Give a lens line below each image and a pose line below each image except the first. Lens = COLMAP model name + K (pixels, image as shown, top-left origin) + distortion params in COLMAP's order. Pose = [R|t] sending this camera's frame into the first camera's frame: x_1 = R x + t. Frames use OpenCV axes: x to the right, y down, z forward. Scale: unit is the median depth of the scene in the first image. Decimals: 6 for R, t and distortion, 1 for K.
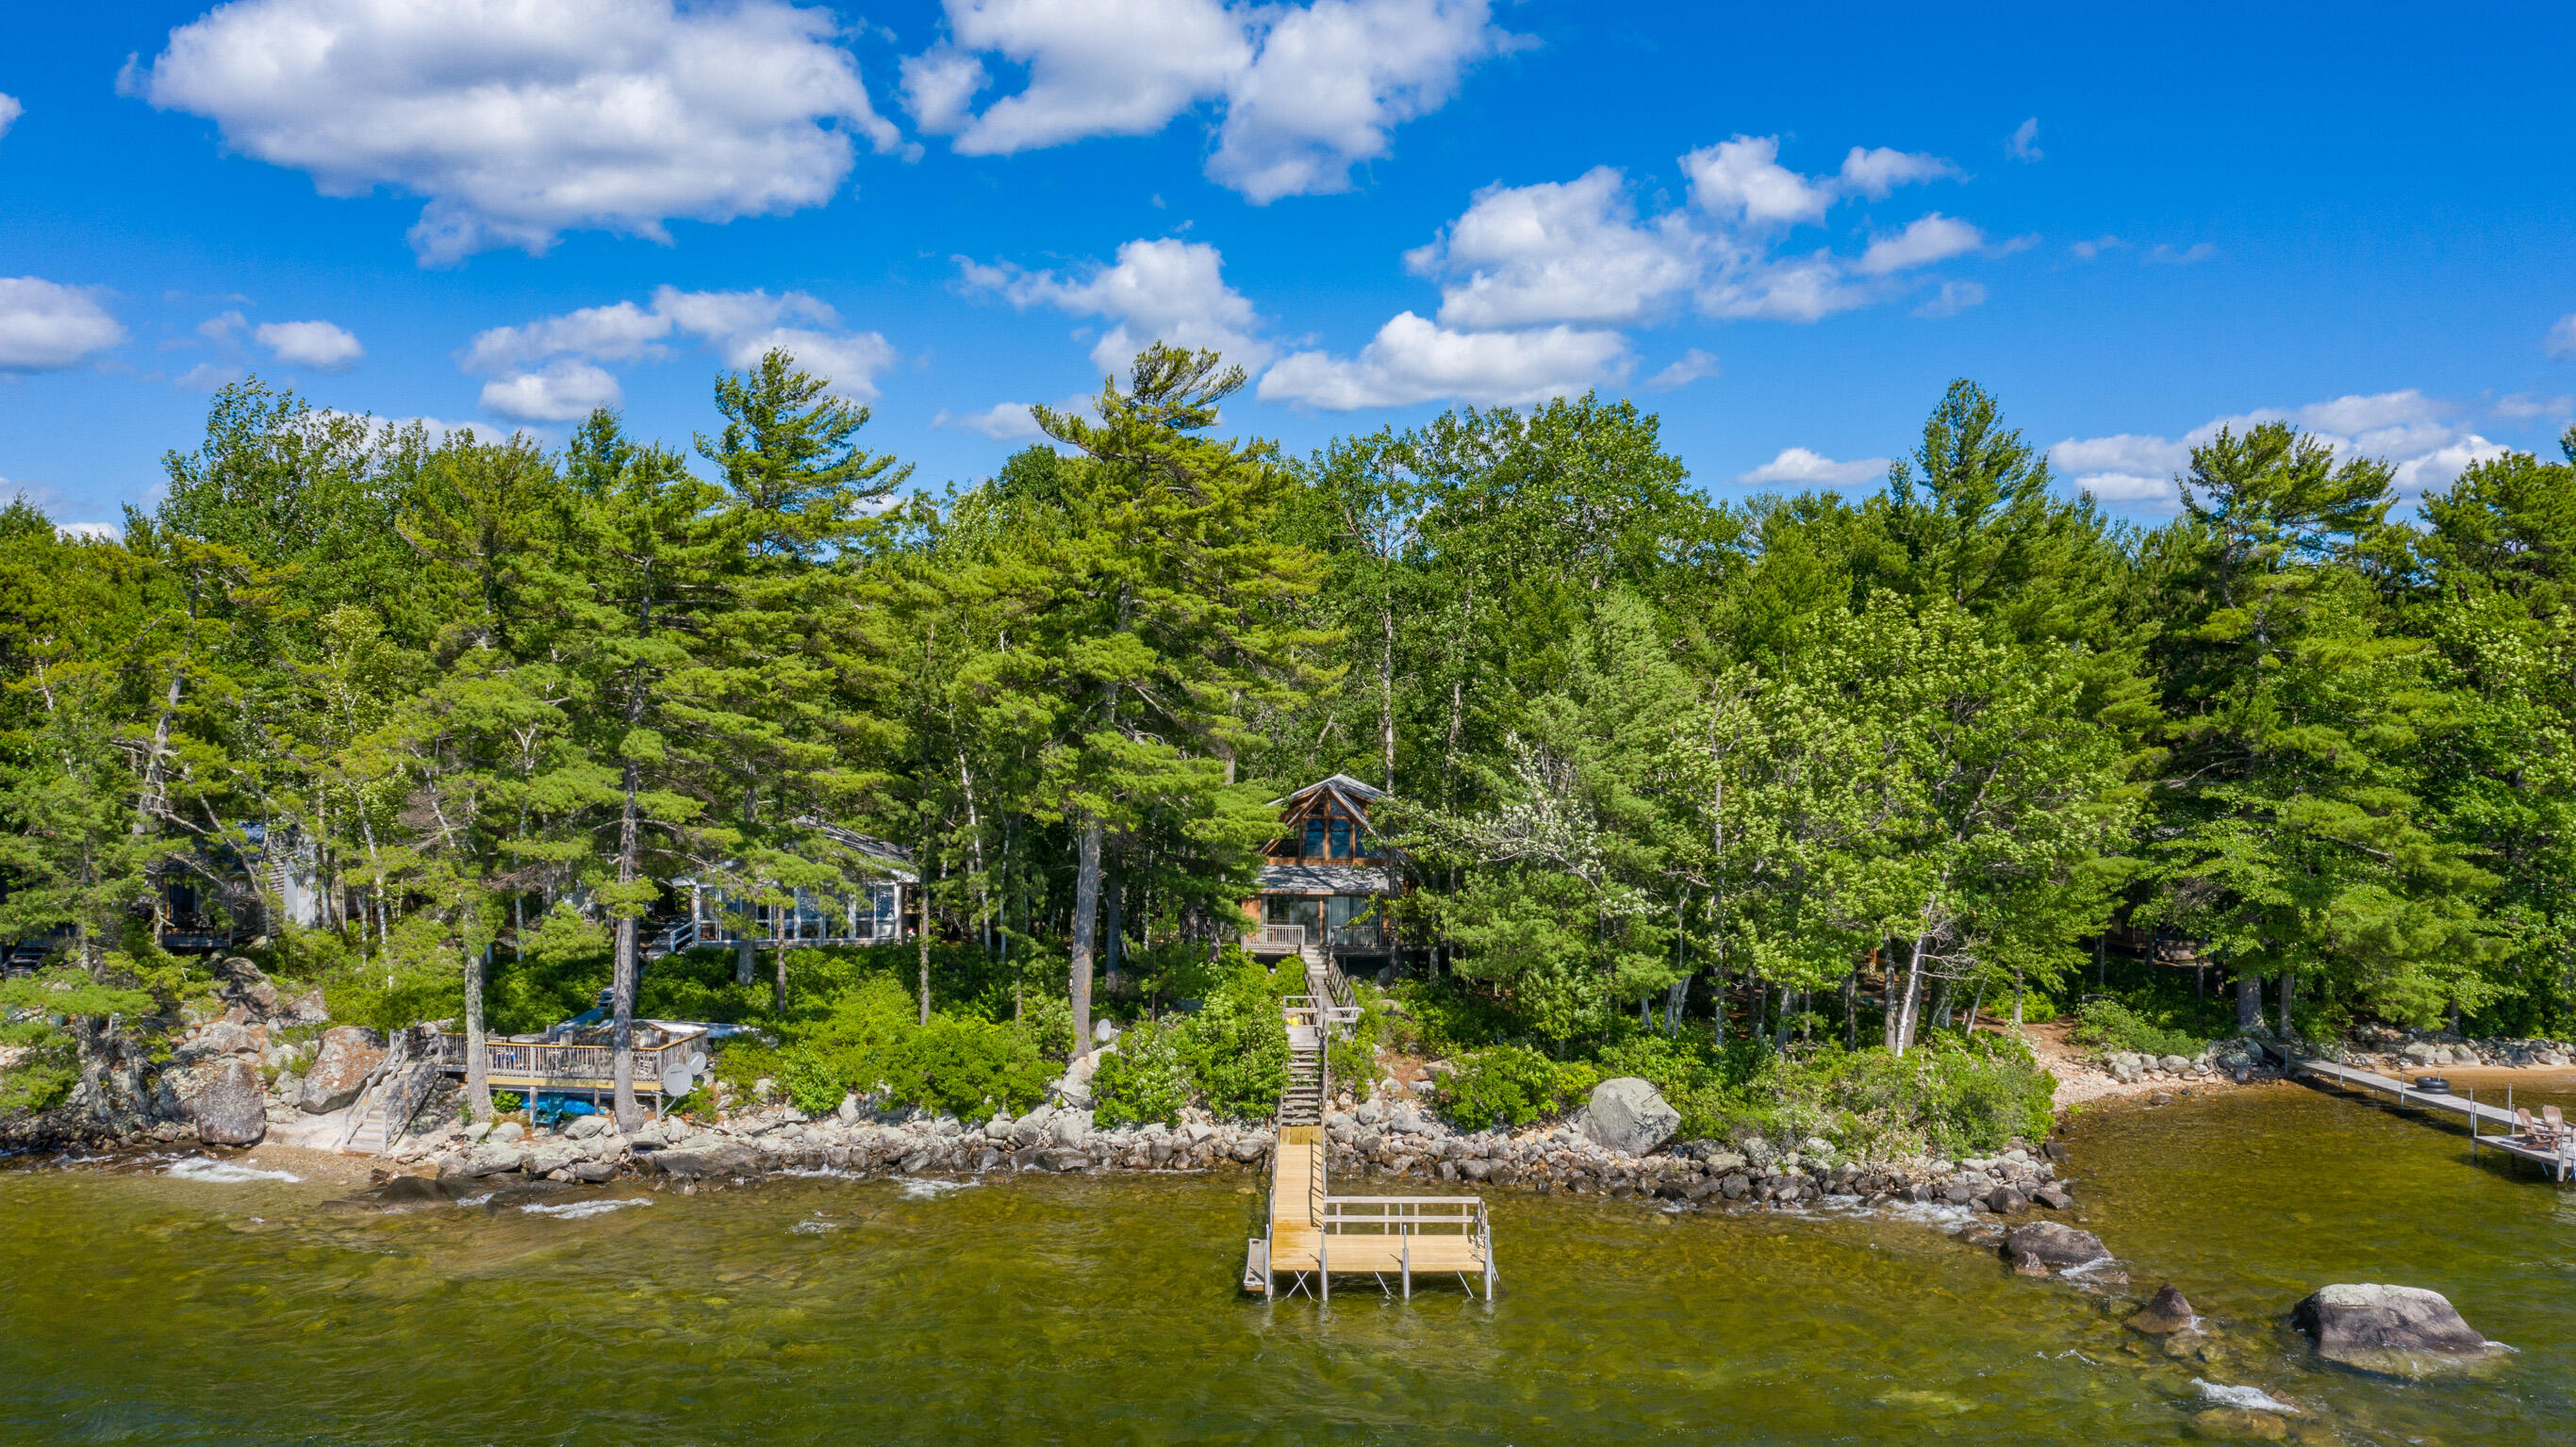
lens RADIAL K [[2052.6, 0, 1272.4], [0, 2052.6, 720.9], [0, 0, 1]] dist [-0.010957, 0.001837]
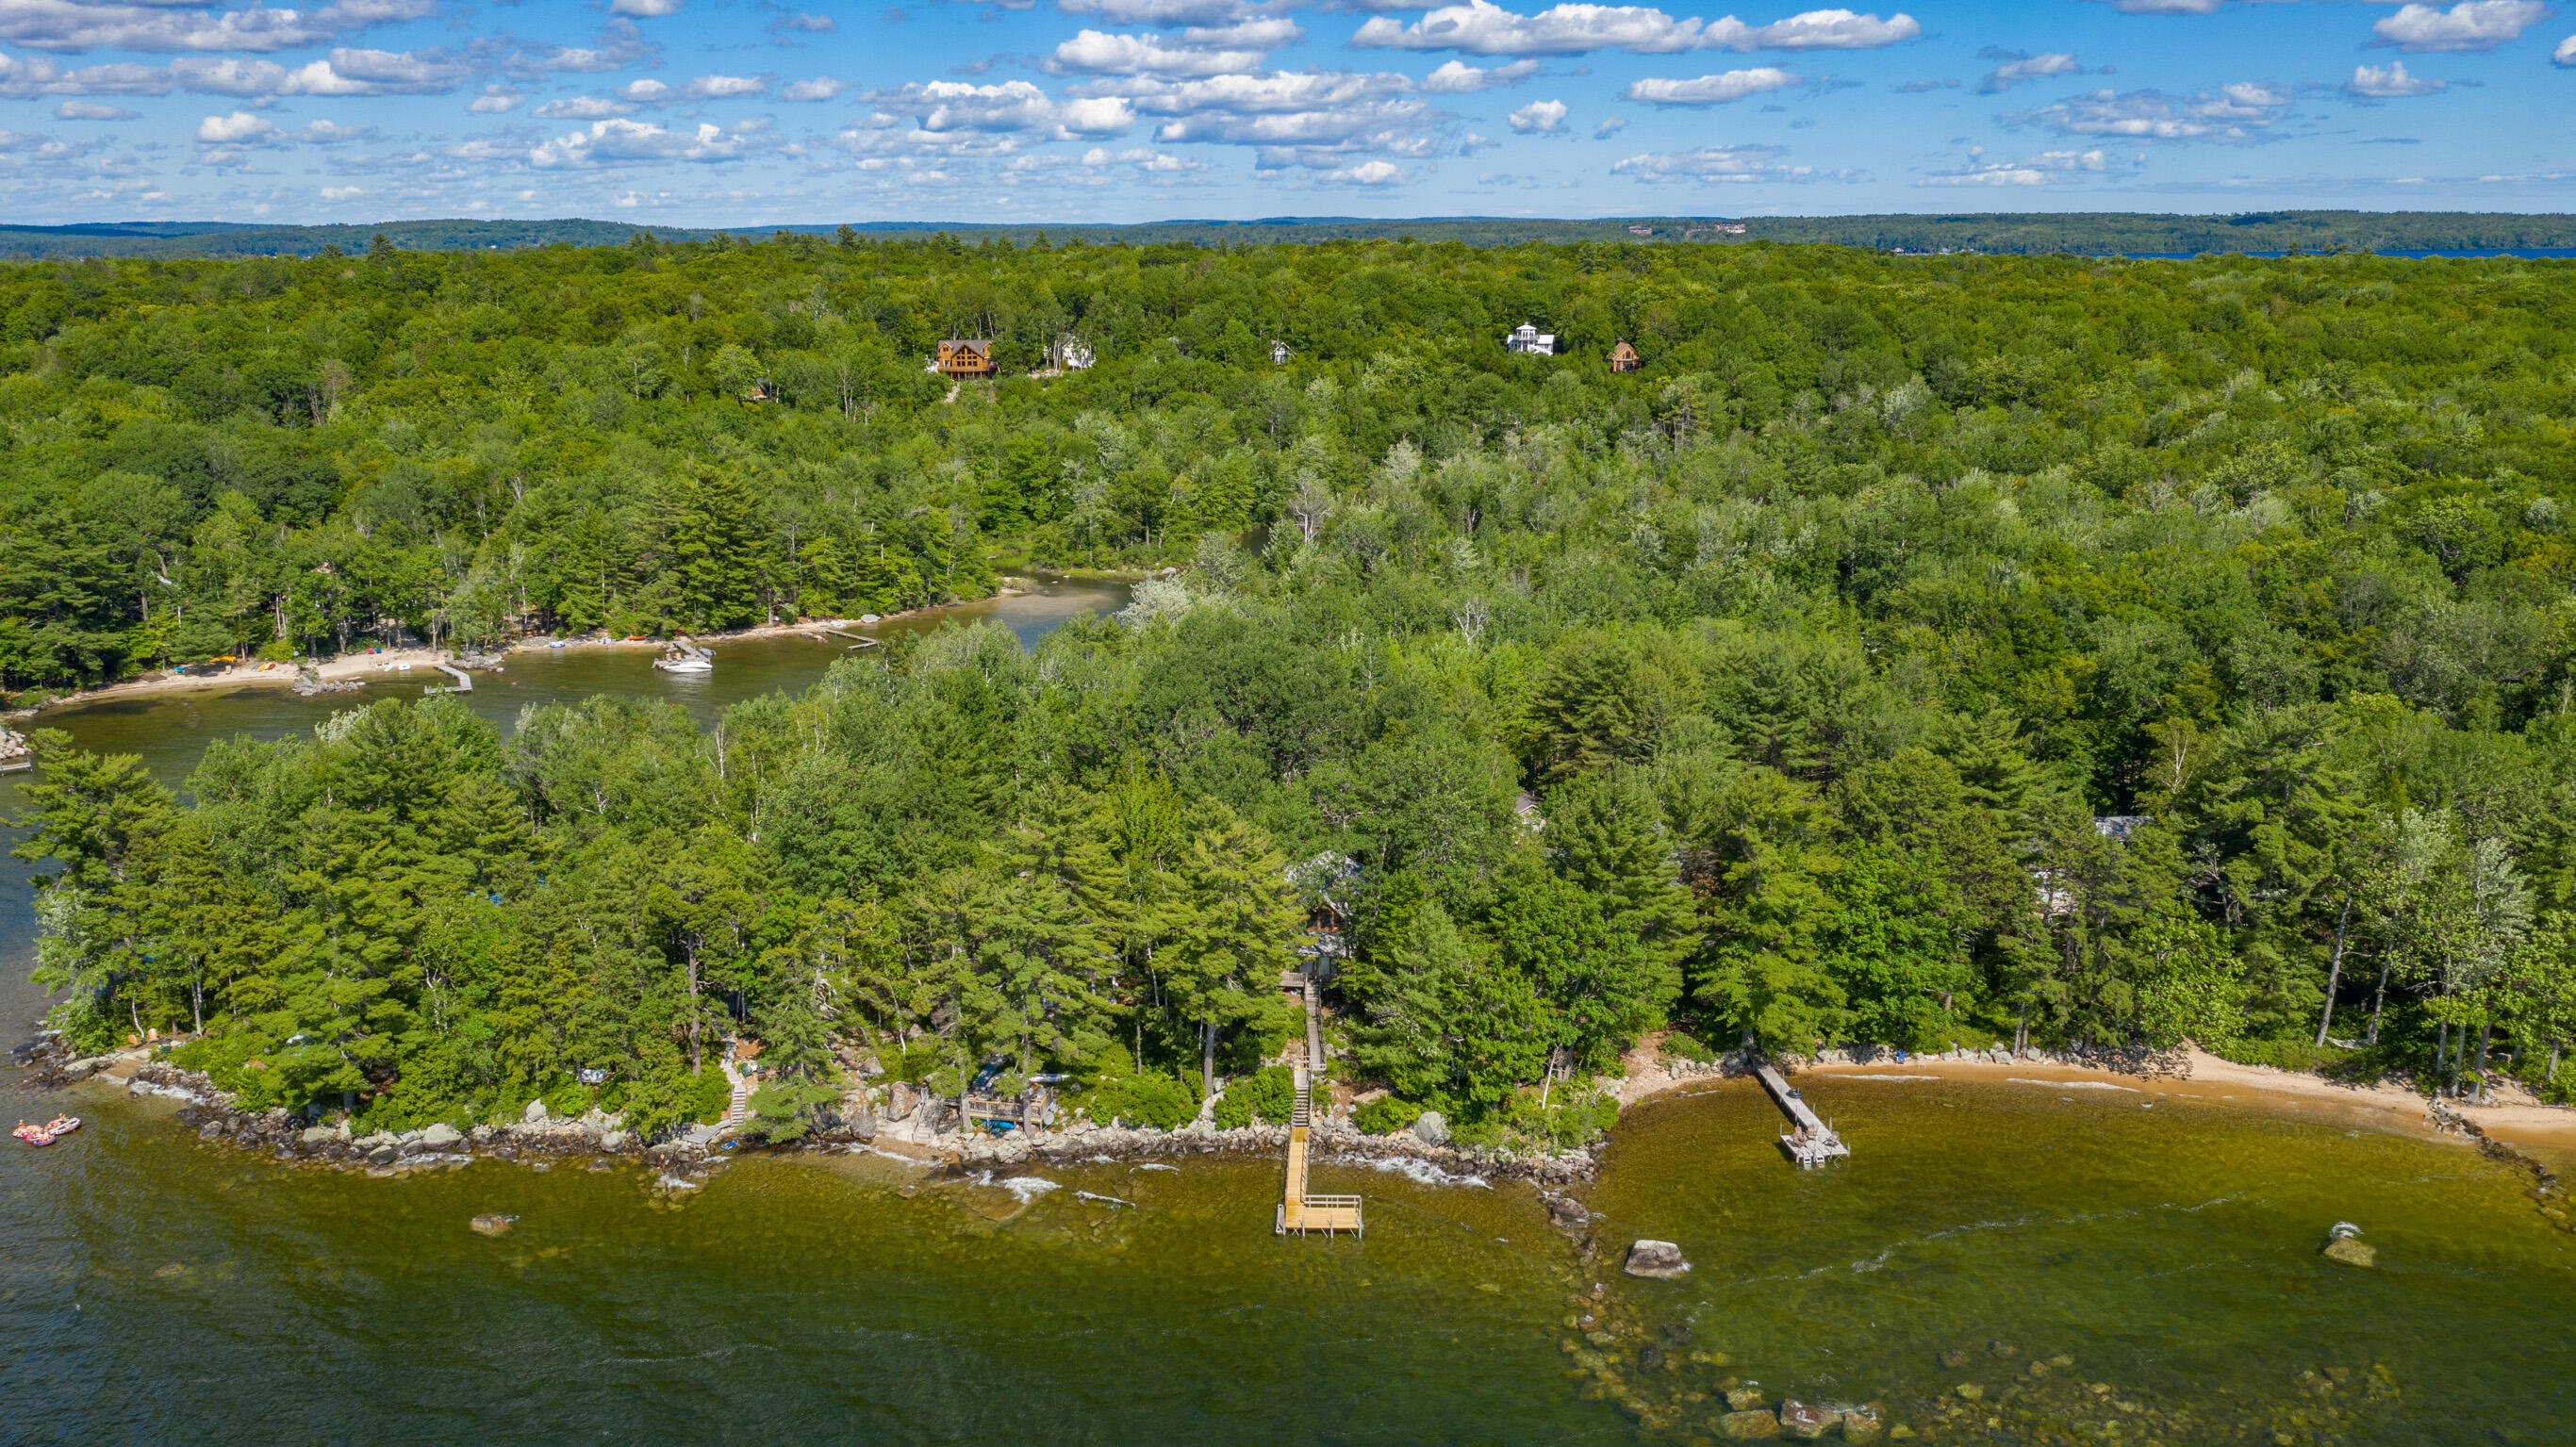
lens RADIAL K [[2074.1, 0, 1295.5], [0, 2074.1, 720.3], [0, 0, 1]] dist [0.000032, -0.000225]
pose [[0.999975, -0.000149, -0.007108, 0.026327], [0.001768, 0.973613, 0.228199, -0.840197], [0.006887, -0.228206, 0.973589, -1.293125]]
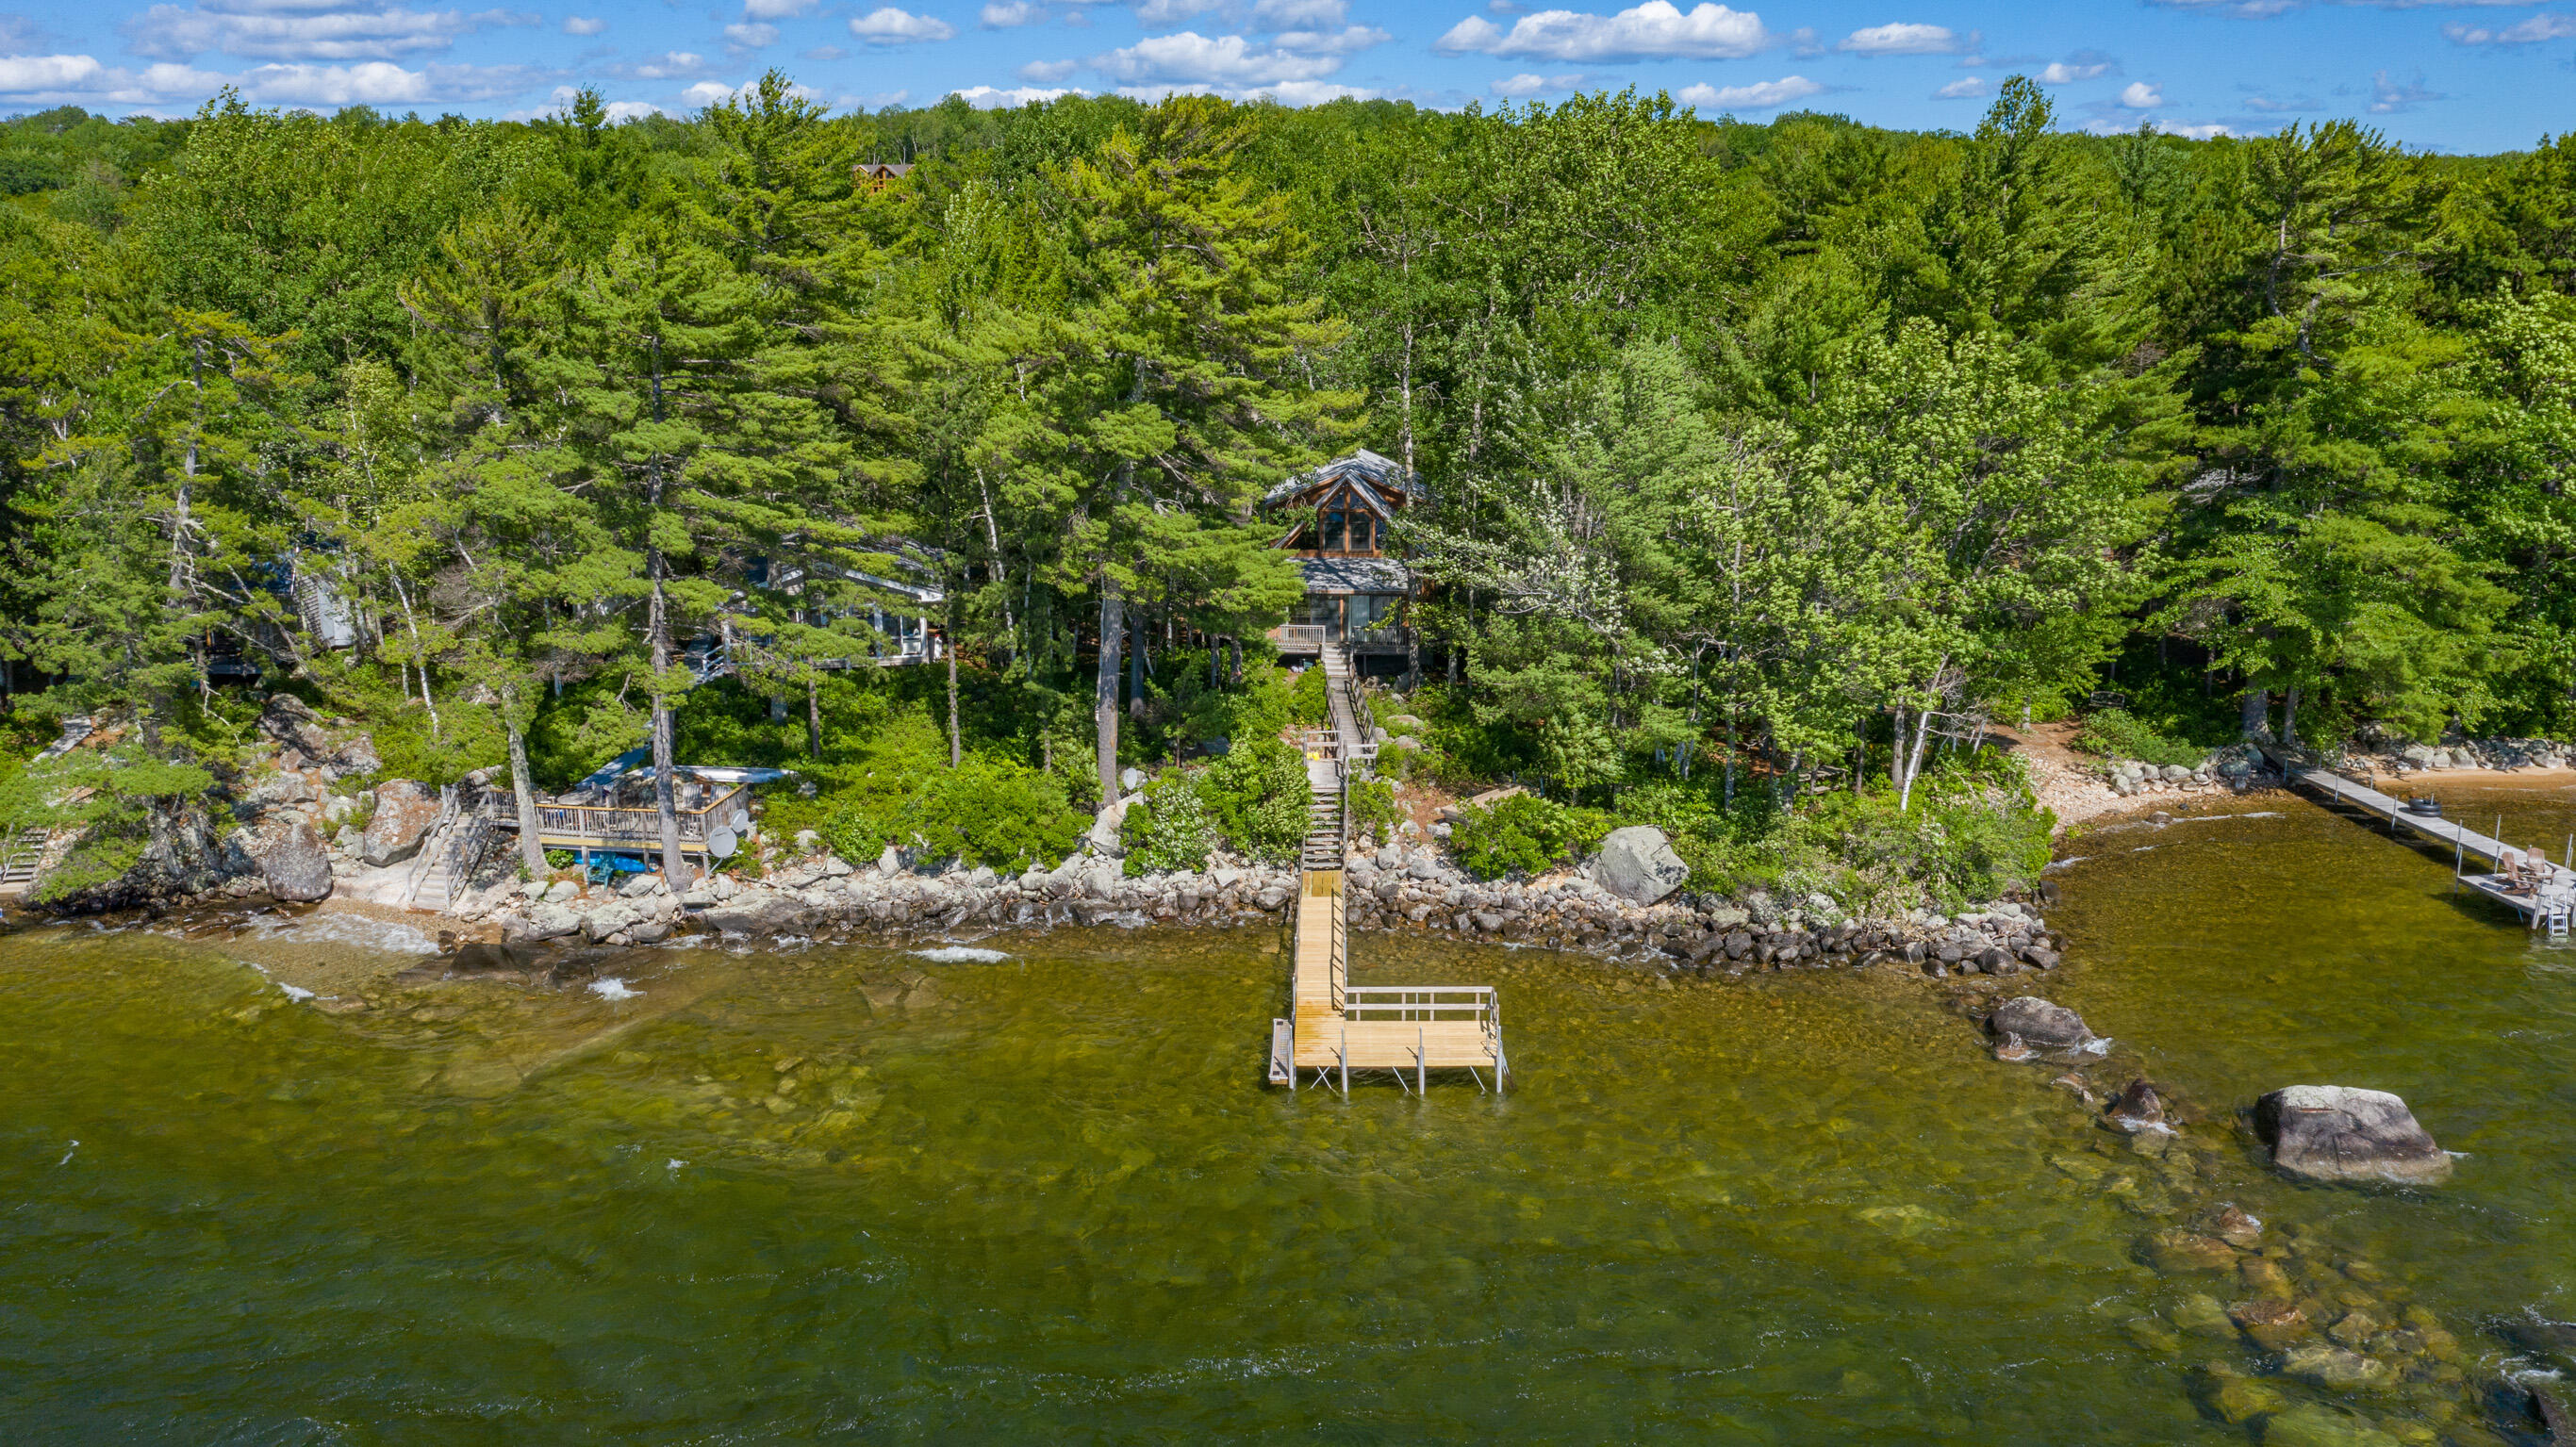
lens RADIAL K [[2054.1, 0, 1272.6], [0, 2054.1, 732.0], [0, 0, 1]] dist [-0.009443, 0.002767]
pose [[0.999895, -0.008148, -0.011945, 0.001637], [0.010650, 0.973781, 0.227236, -0.109153], [0.009781, -0.227339, 0.973766, 0.001671]]
